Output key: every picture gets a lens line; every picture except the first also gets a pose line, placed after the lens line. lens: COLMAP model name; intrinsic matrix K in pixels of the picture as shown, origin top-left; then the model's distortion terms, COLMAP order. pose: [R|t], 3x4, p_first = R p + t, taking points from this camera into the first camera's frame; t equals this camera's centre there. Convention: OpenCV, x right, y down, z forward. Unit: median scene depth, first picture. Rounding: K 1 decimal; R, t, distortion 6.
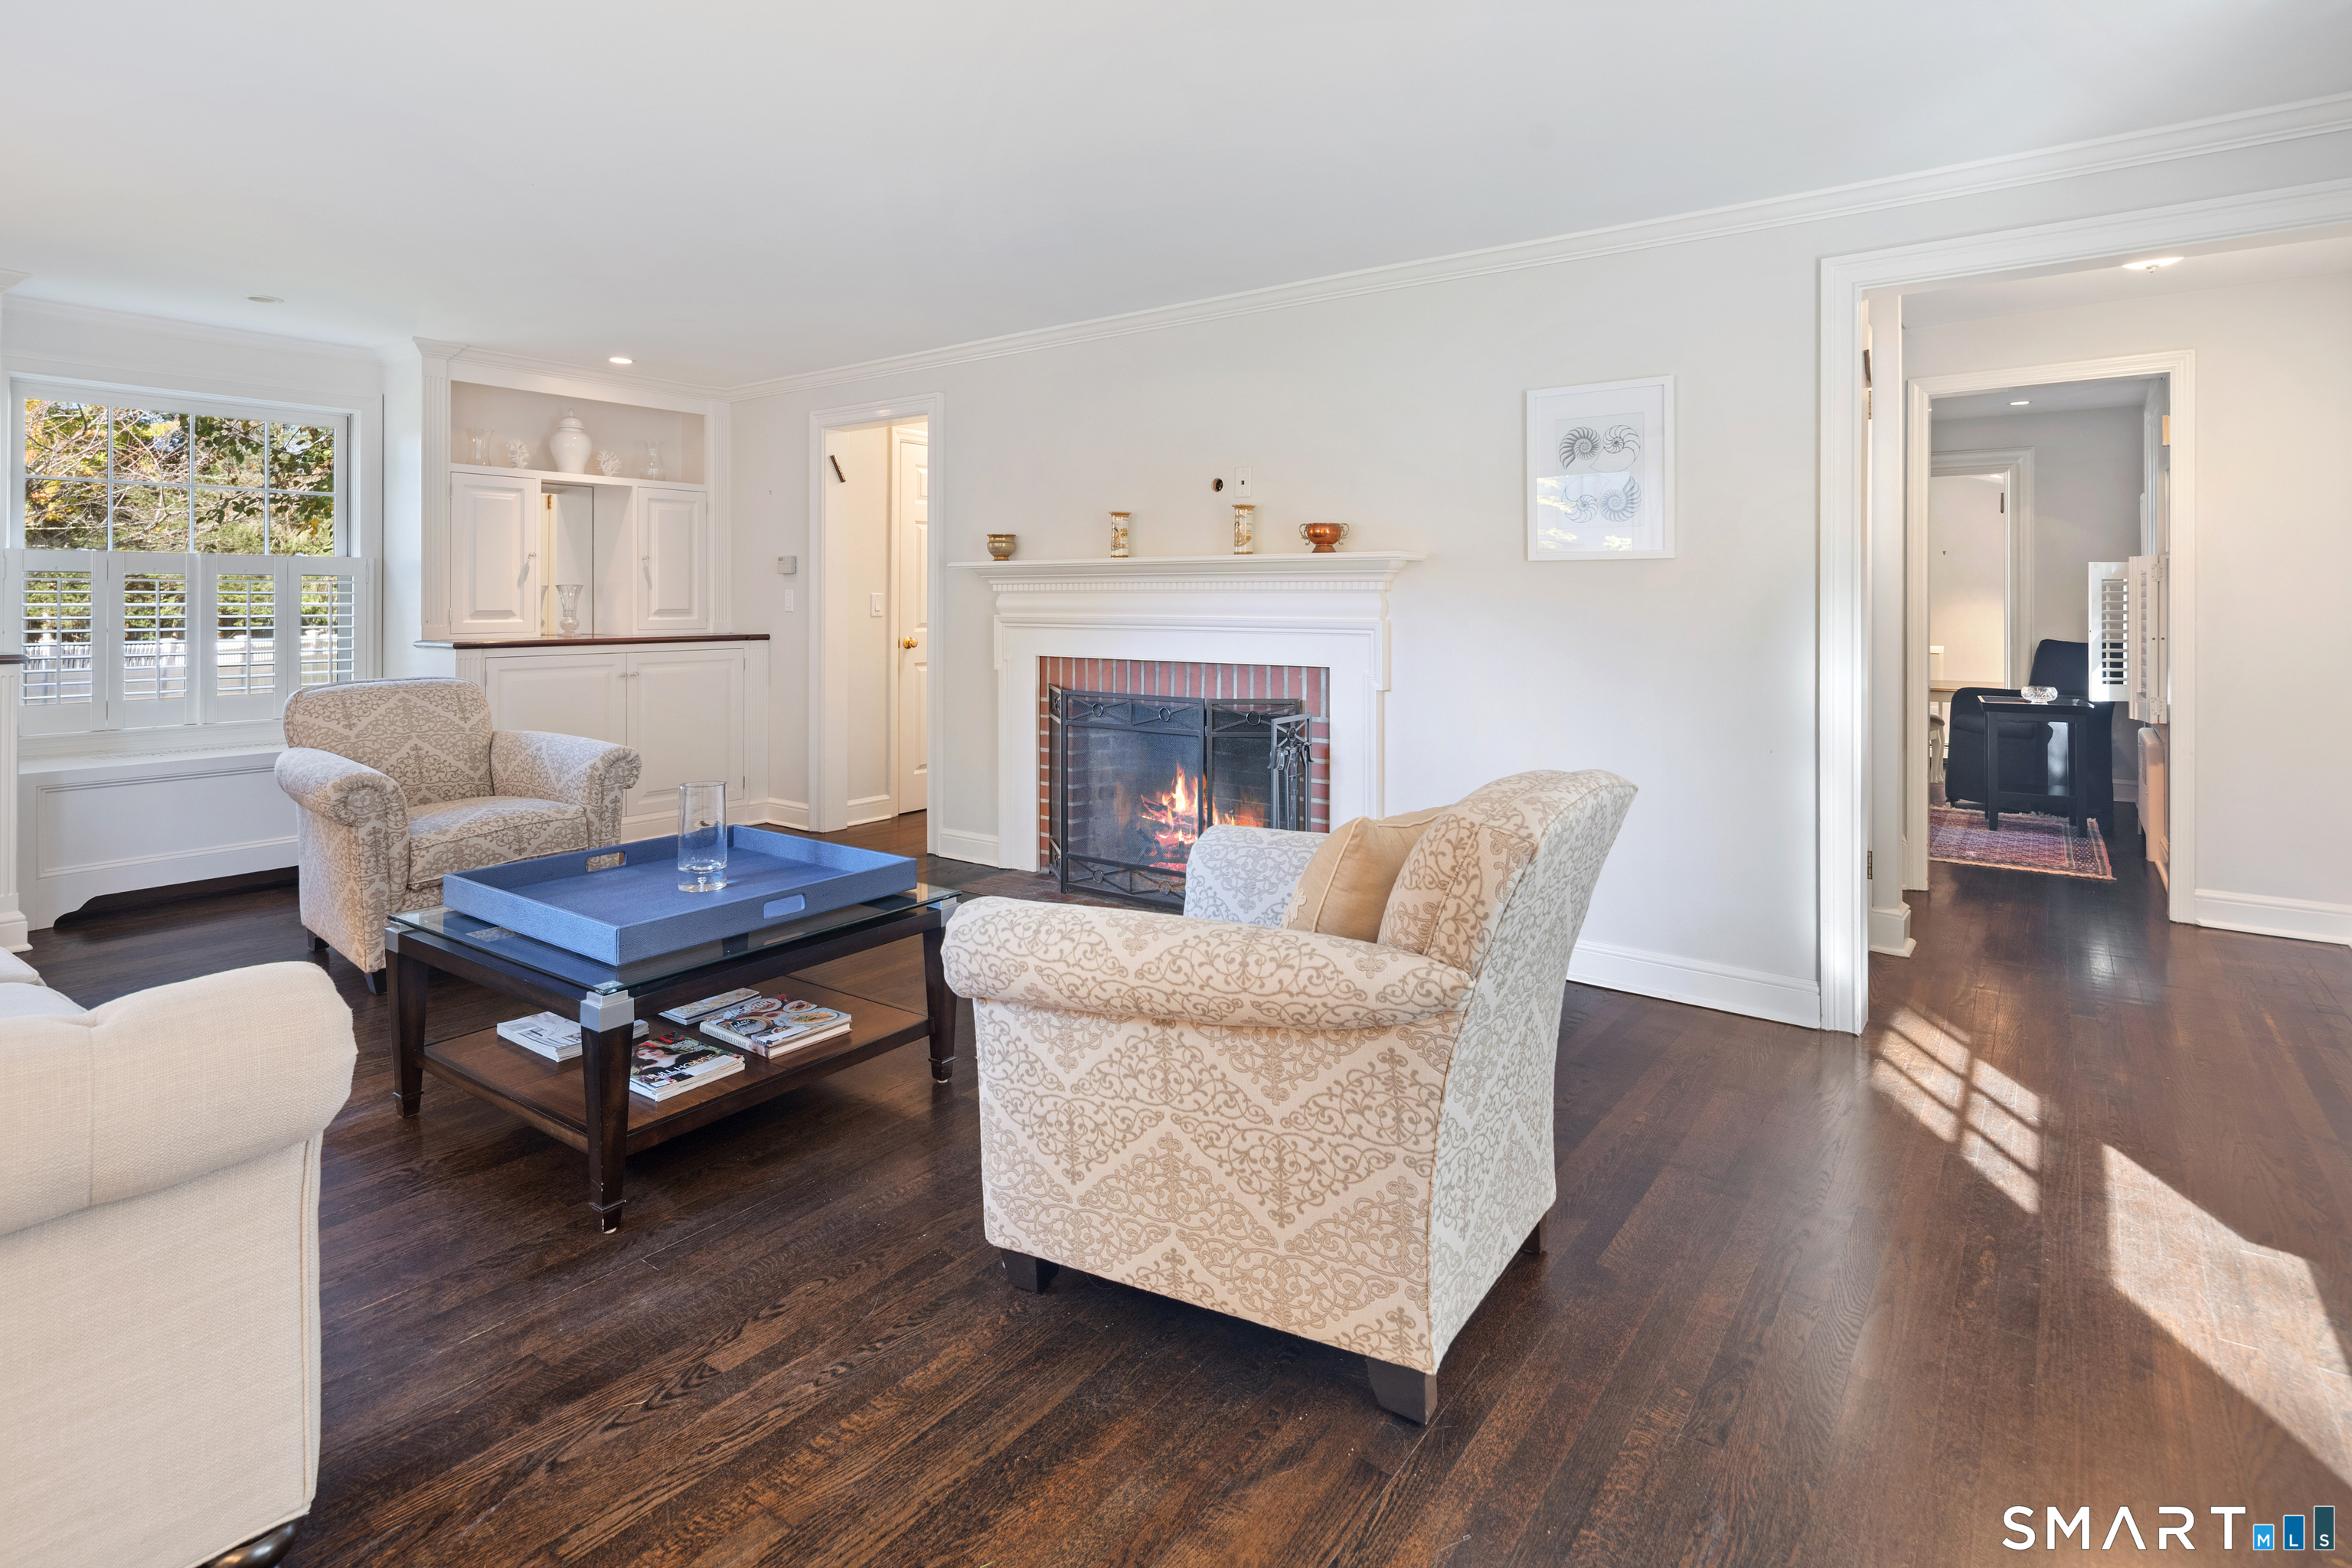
lens RADIAL K [[1171.4, 0, 1180.1], [0, 1171.4, 634.5], [0, 0, 1]] dist [0.000119, -0.000667]
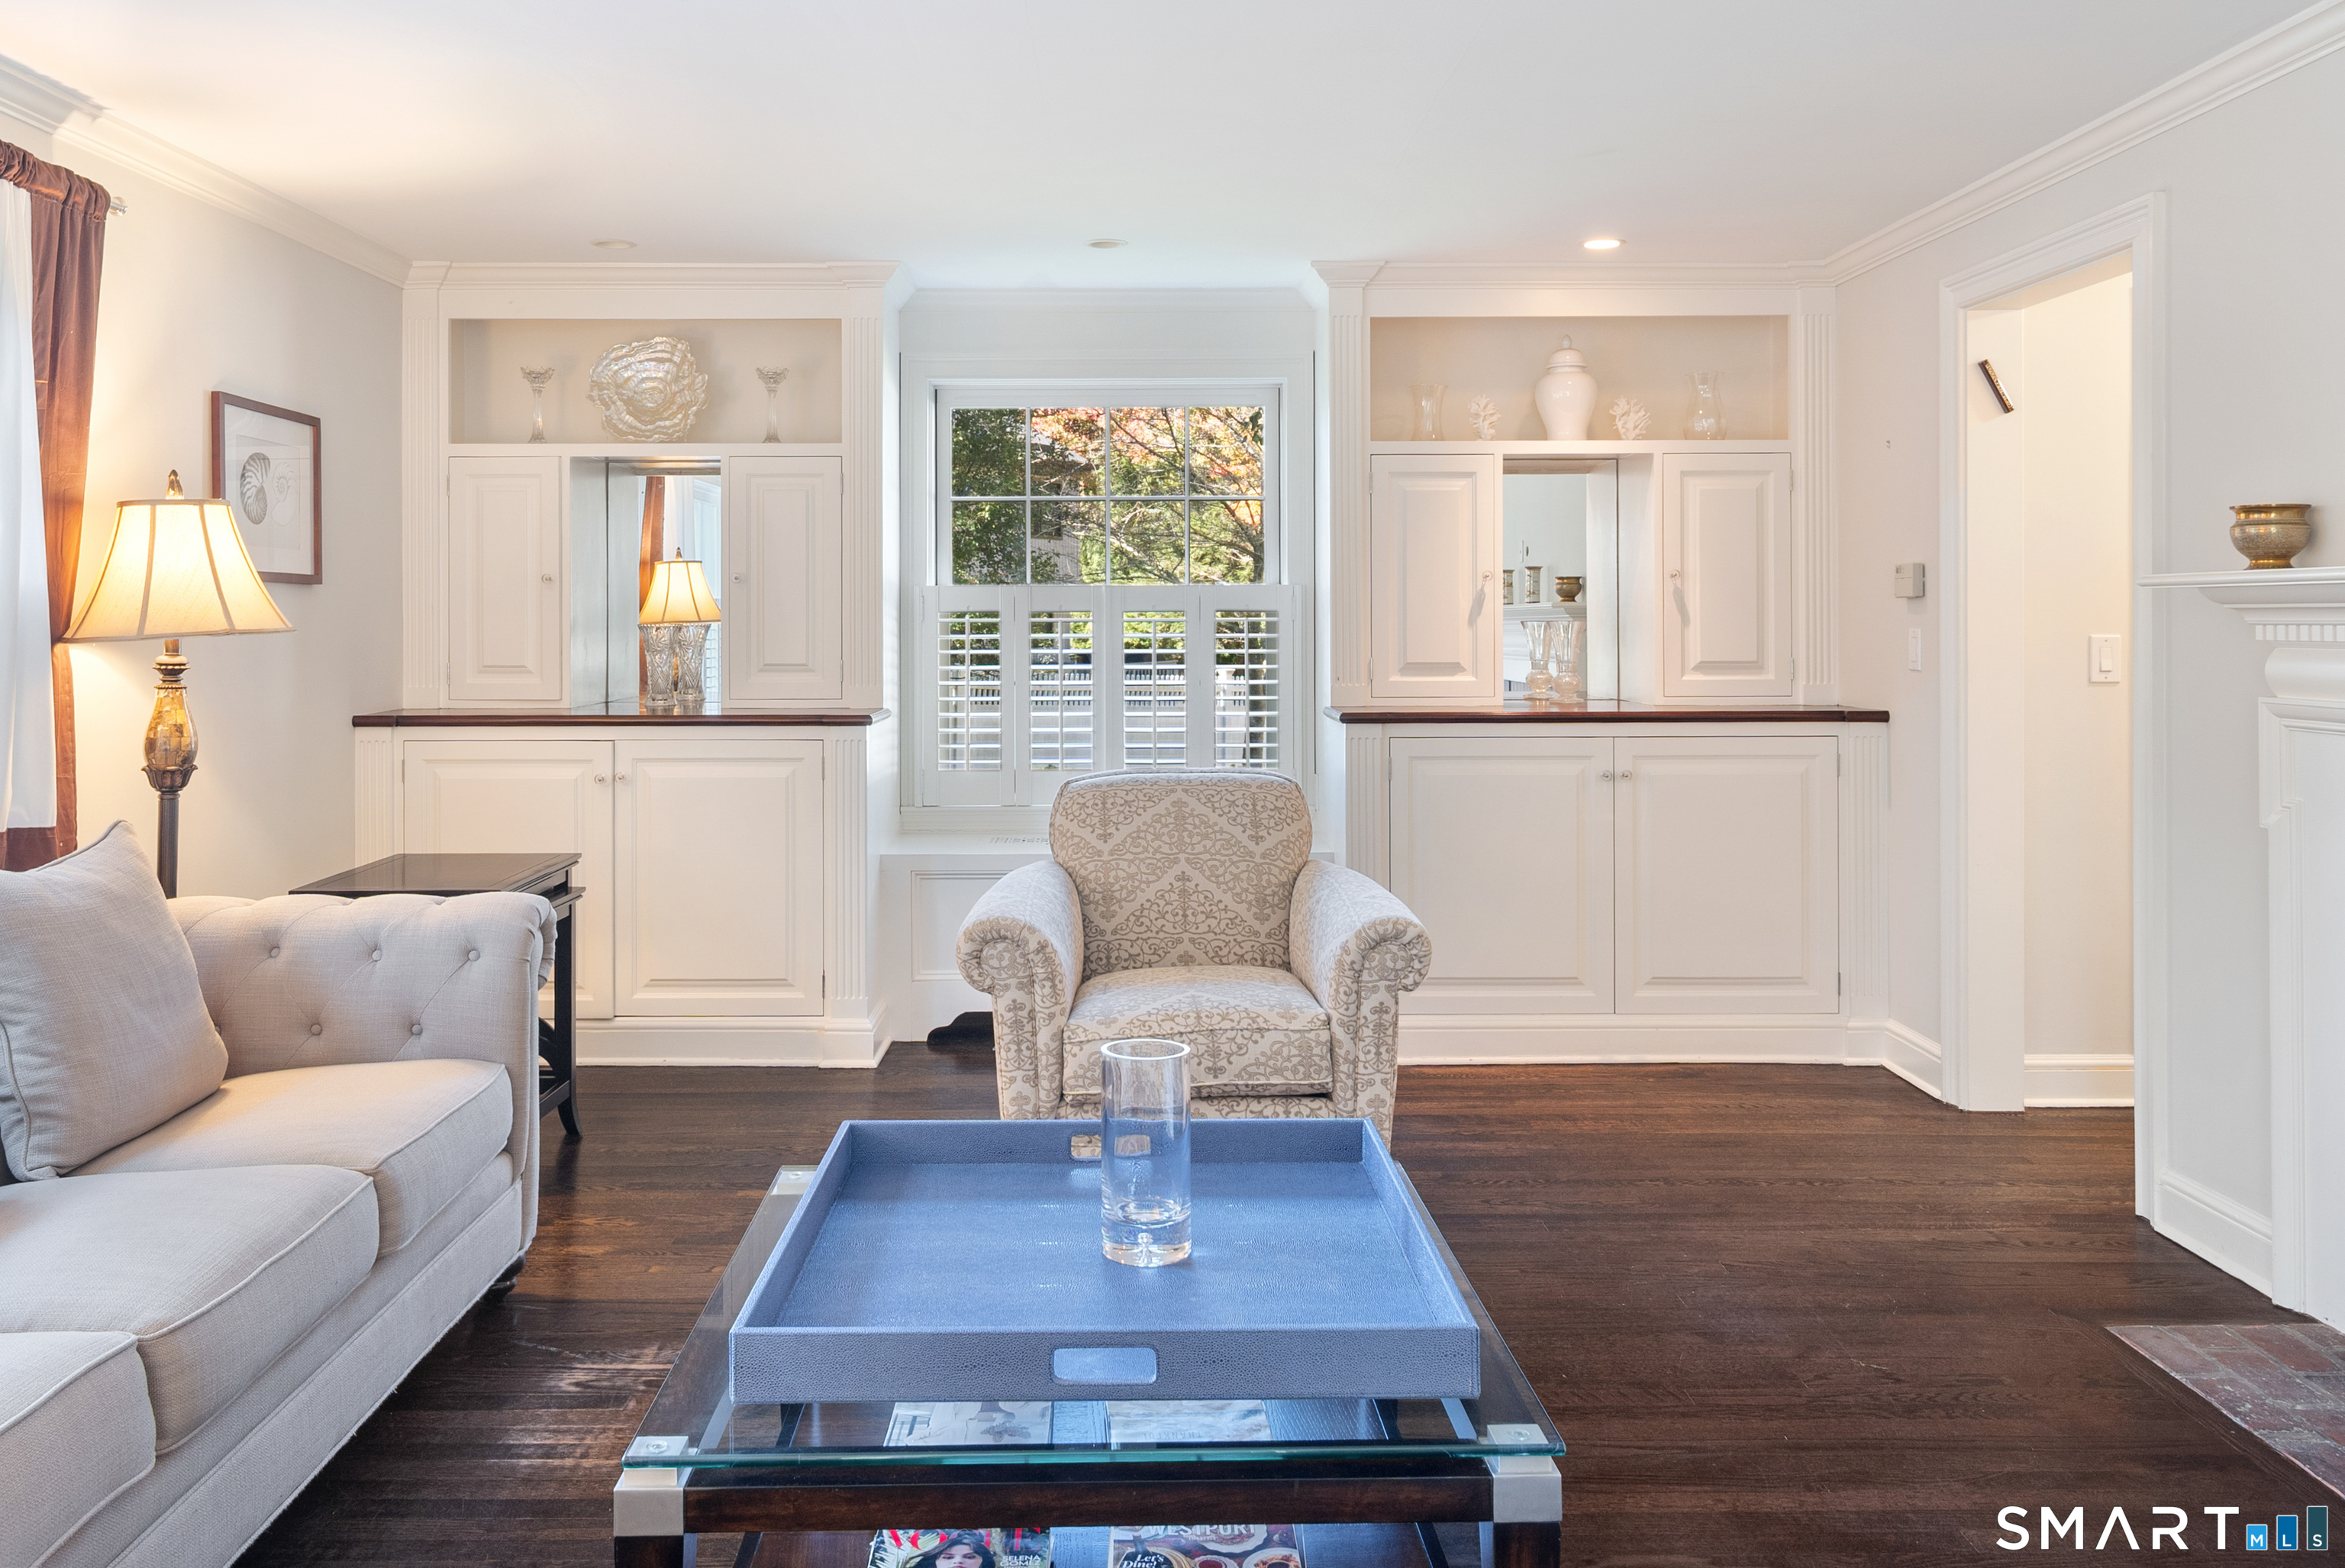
lens RADIAL K [[1786.6, 0, 1167.3], [0, 1786.6, 633.9], [0, 0, 1]] dist [0.001512, 0.000700]
pose [[0.594503, 0.005940, -0.804072, 0.131268], [-0.020813, 0.999751, -0.008003, -0.027565], [0.803824, 0.021493, 0.594479, 0.319250]]
